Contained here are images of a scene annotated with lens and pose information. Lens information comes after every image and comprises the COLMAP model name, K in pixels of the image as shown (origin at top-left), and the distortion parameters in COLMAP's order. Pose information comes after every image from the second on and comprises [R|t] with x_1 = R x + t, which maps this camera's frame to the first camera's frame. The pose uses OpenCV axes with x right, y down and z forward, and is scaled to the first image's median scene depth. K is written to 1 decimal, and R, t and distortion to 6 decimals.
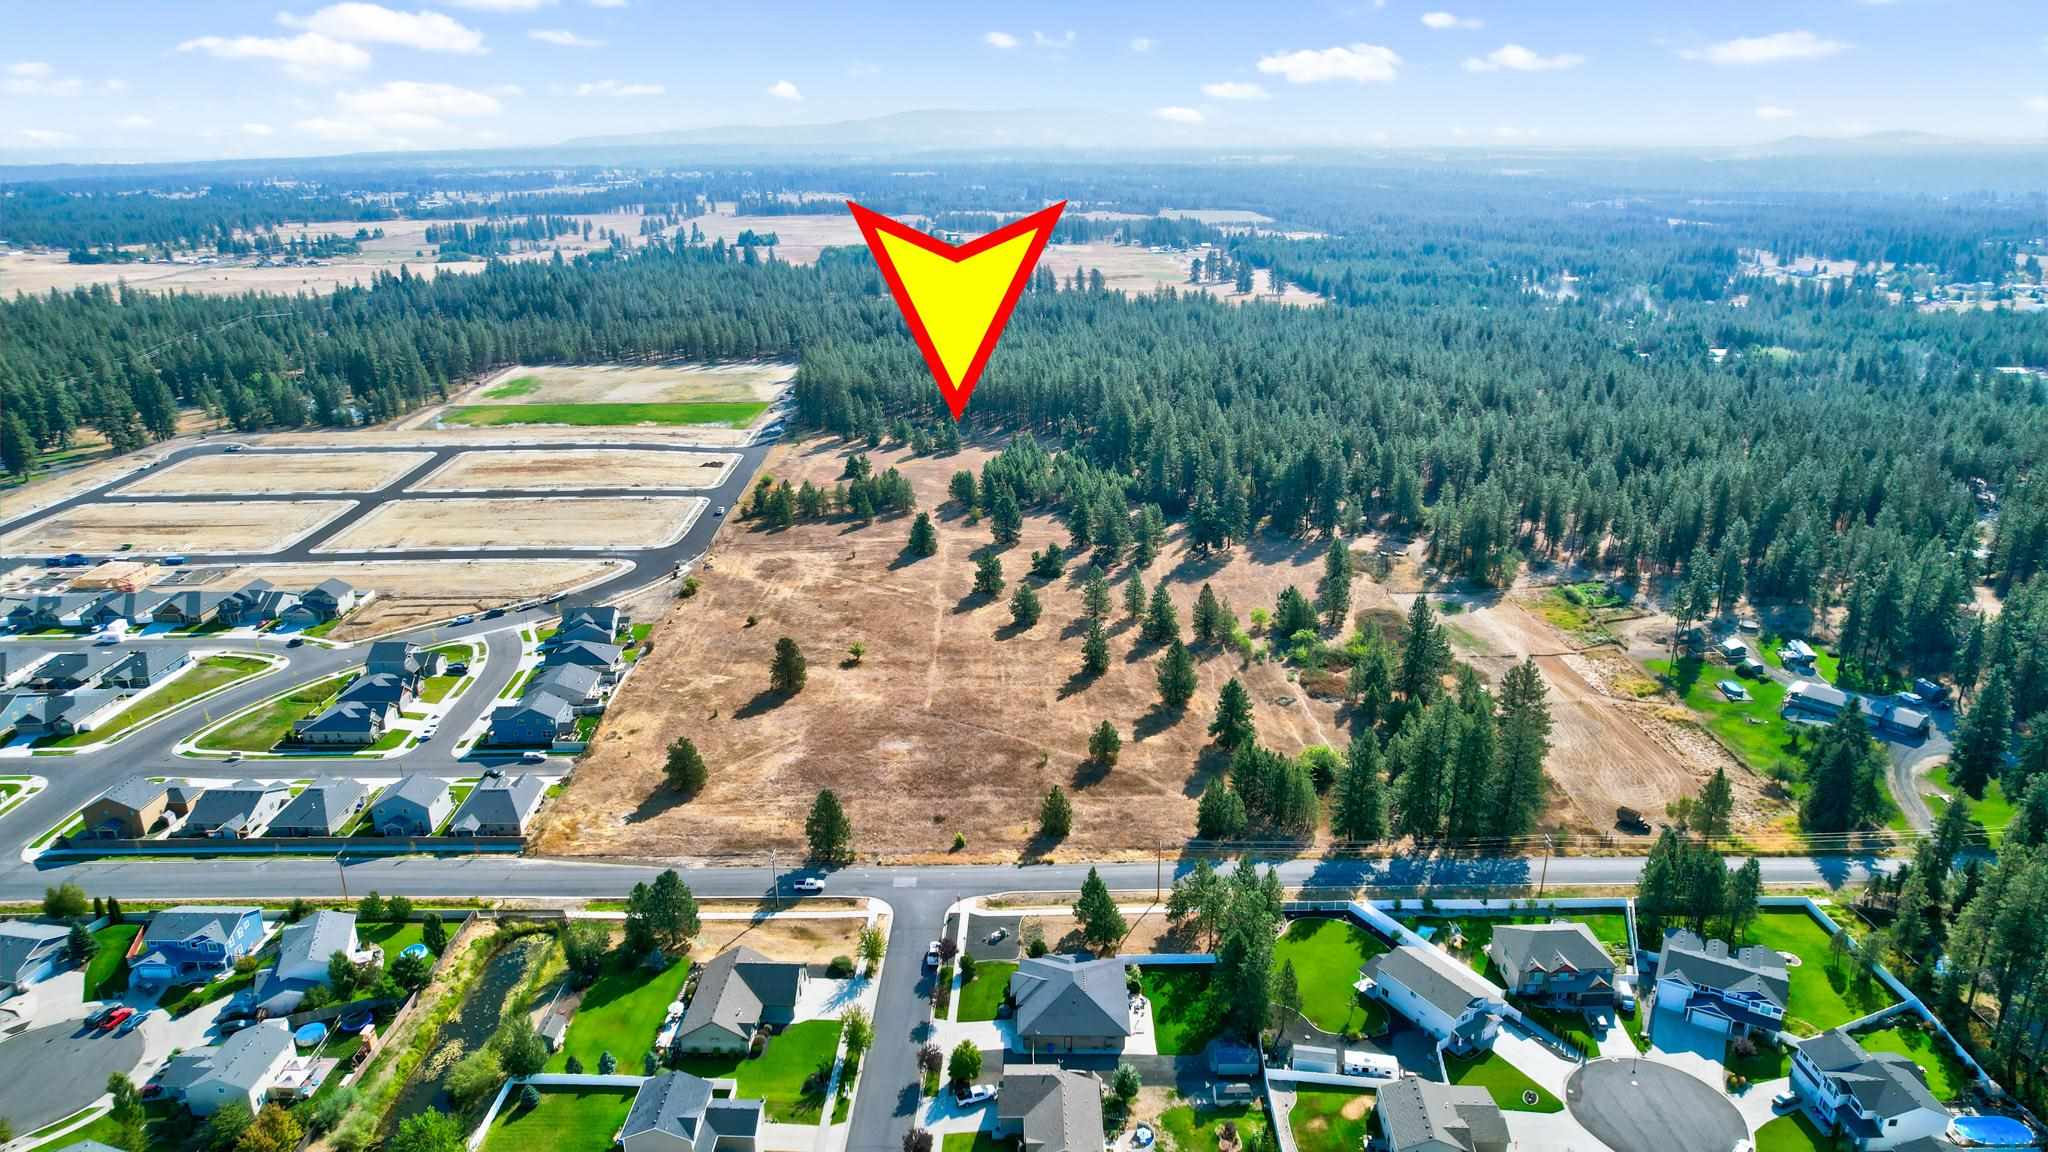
lens RADIAL K [[1305.9, 0, 1015.1], [0, 1305.9, 584.0], [0, 0, 1]] dist [-0.080132, 0.078402]
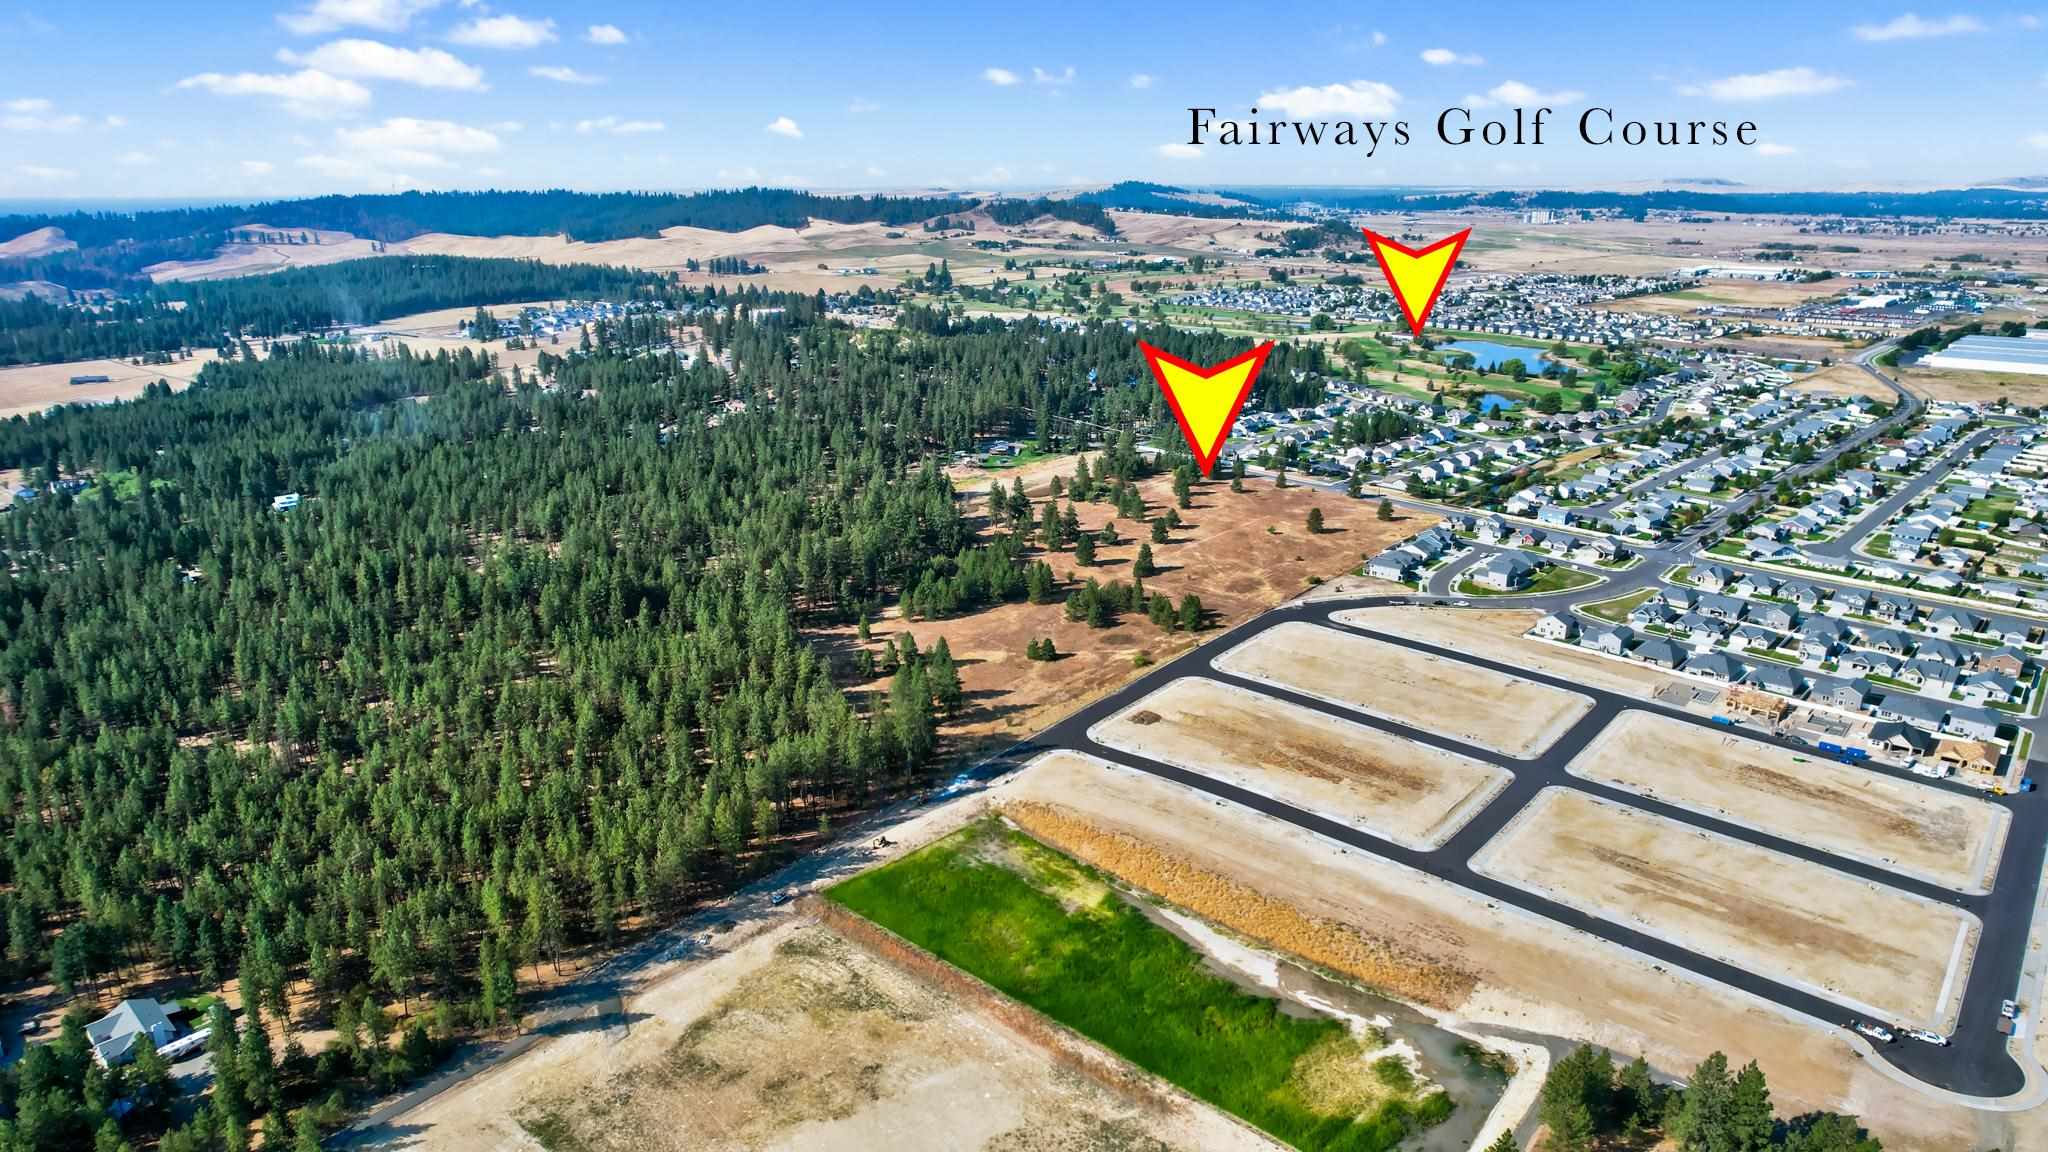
lens RADIAL K [[1305.9, 0, 1015.1], [0, 1305.9, 584.0], [0, 0, 1]] dist [-0.080132, 0.078402]
pose [[-0.737399, -0.195369, 0.646587, -1.020326], [0.234636, 0.823556, 0.516431, -0.896844], [-0.633395, 0.532528, -0.561449, 2.173509]]
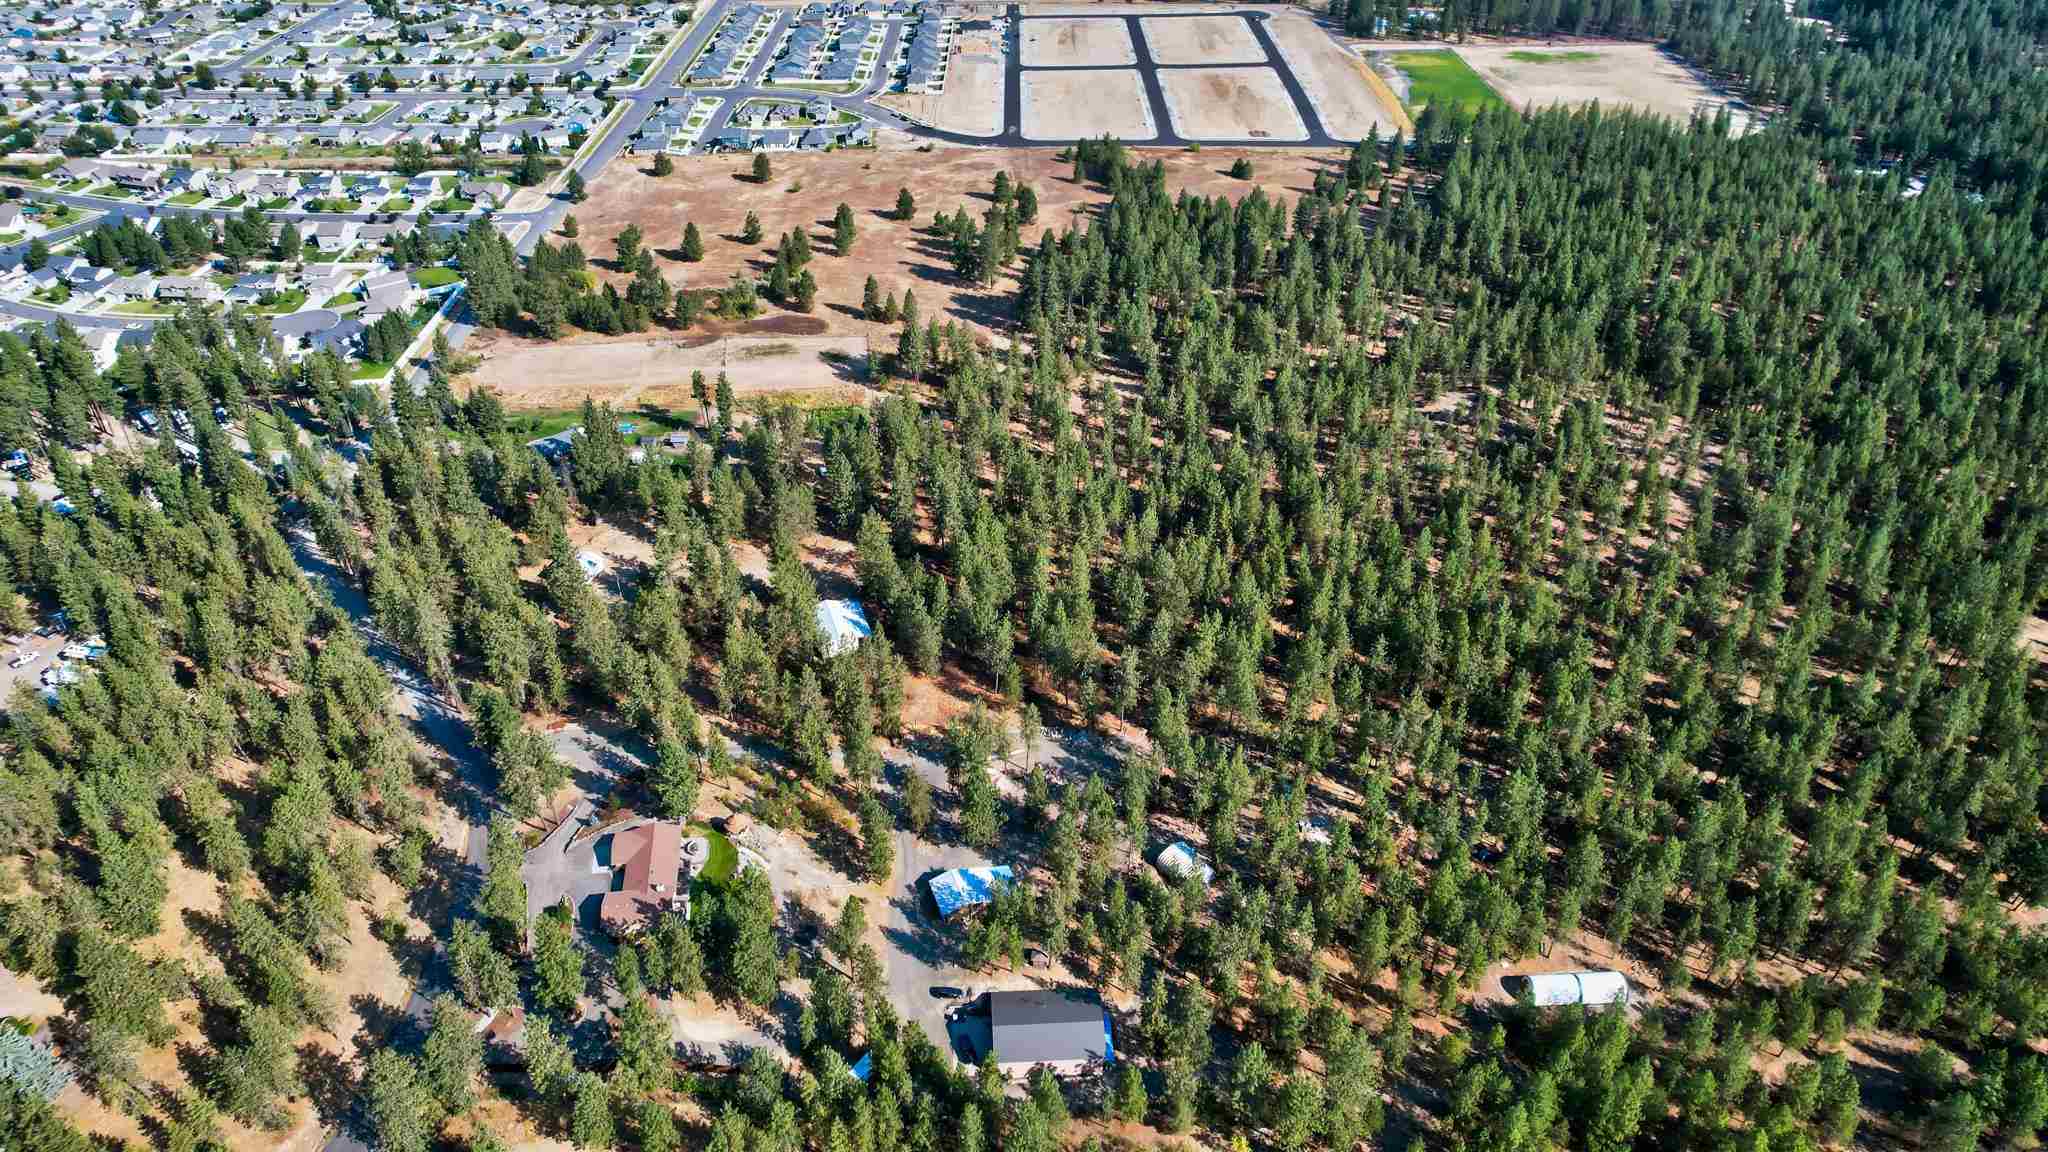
lens RADIAL K [[1305.9, 0, 1015.1], [0, 1305.9, 584.0], [0, 0, 1]] dist [-0.080132, 0.078402]
pose [[0.008715, 0.608491, -0.793513, 1.428612], [-0.324986, 0.752189, 0.573233, -0.575593], [0.945679, 0.252885, 0.204306, 0.957027]]
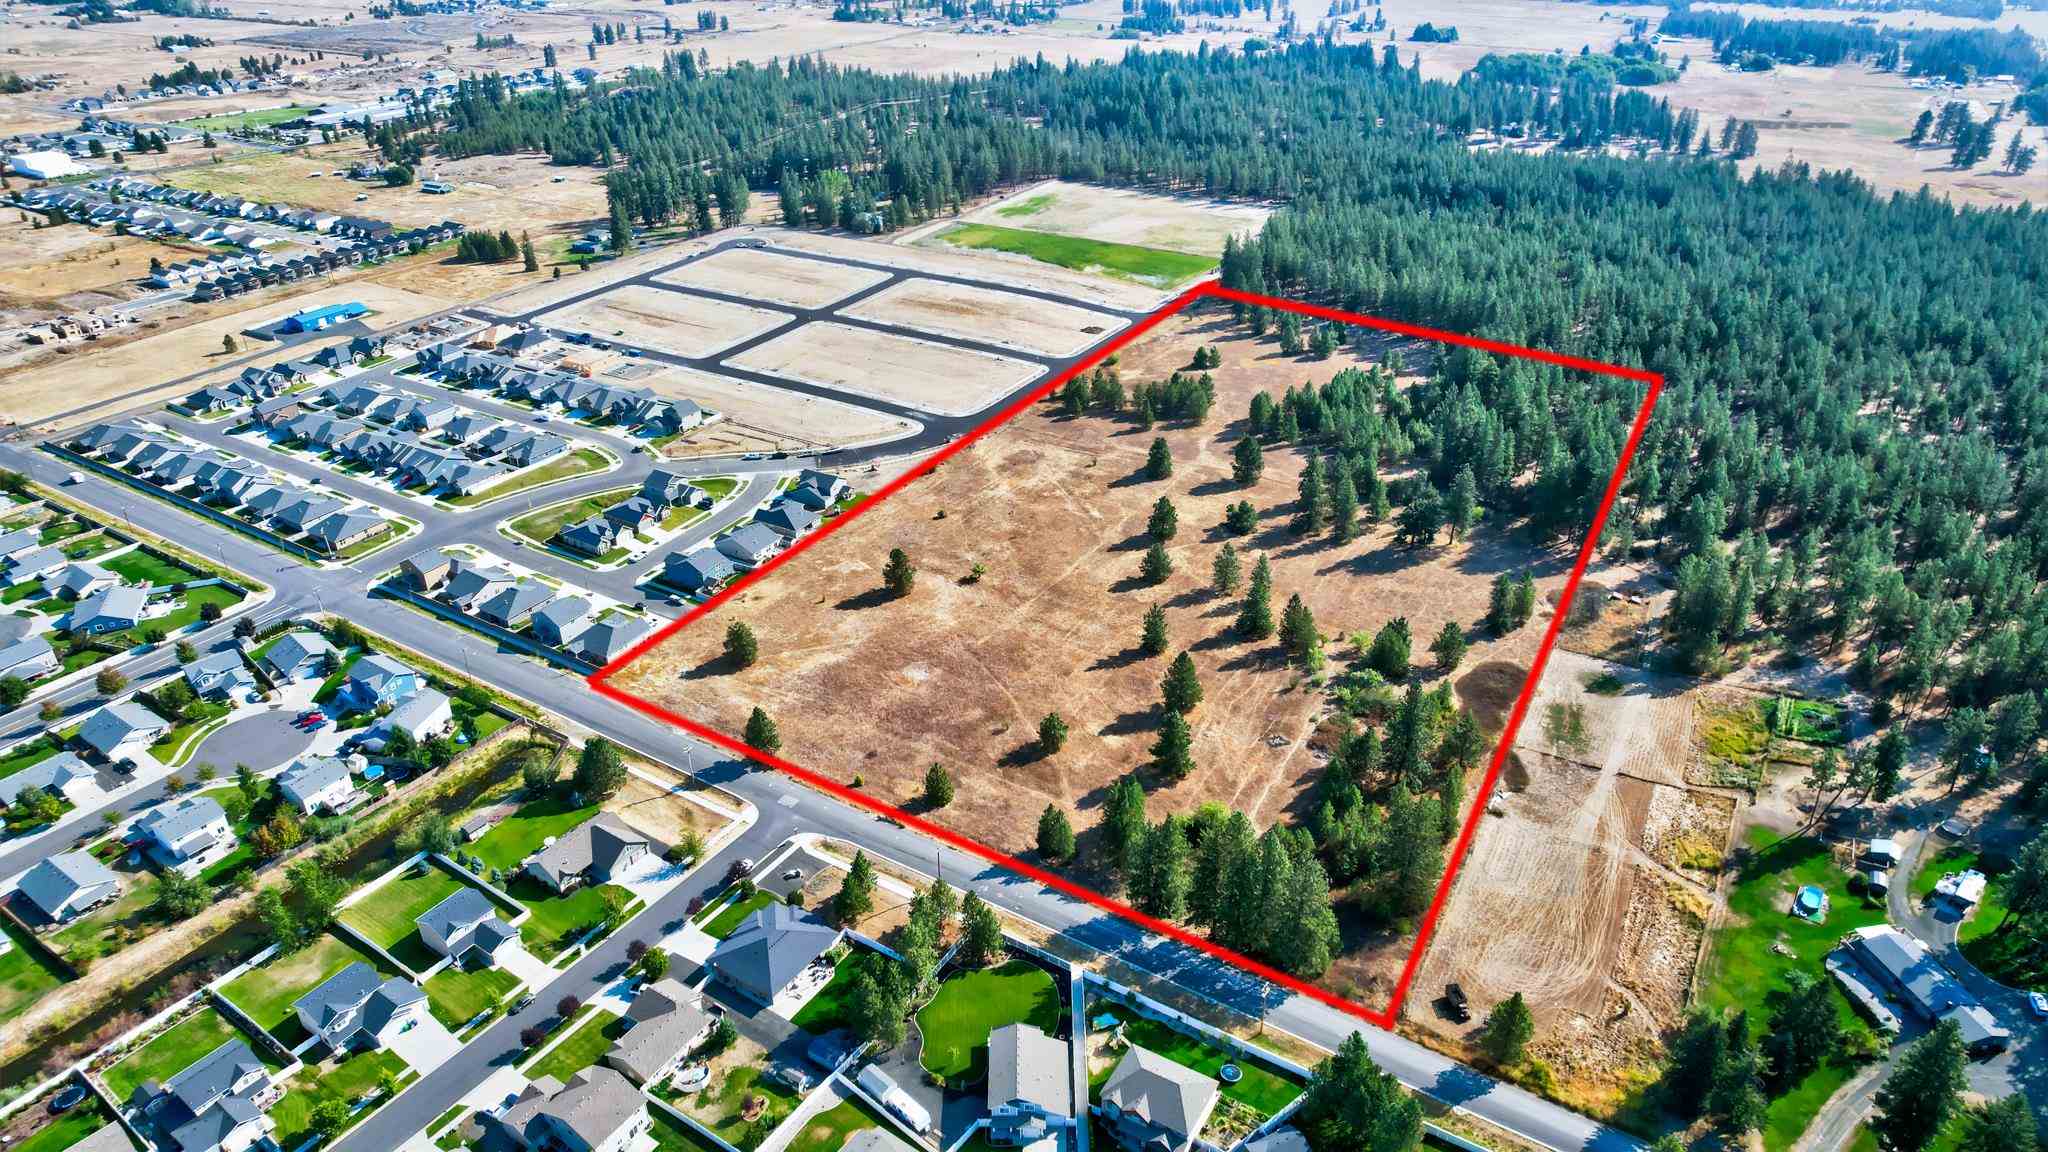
lens RADIAL K [[1305.9, 0, 1015.1], [0, 1305.9, 584.0], [0, 0, 1]] dist [-0.080132, 0.078402]
pose [[0.845985, 0.257471, -0.466924, 0.383618], [-0.172163, 0.960686, 0.217811, -0.166107], [0.504648, -0.103877, 0.857053, 0.063270]]
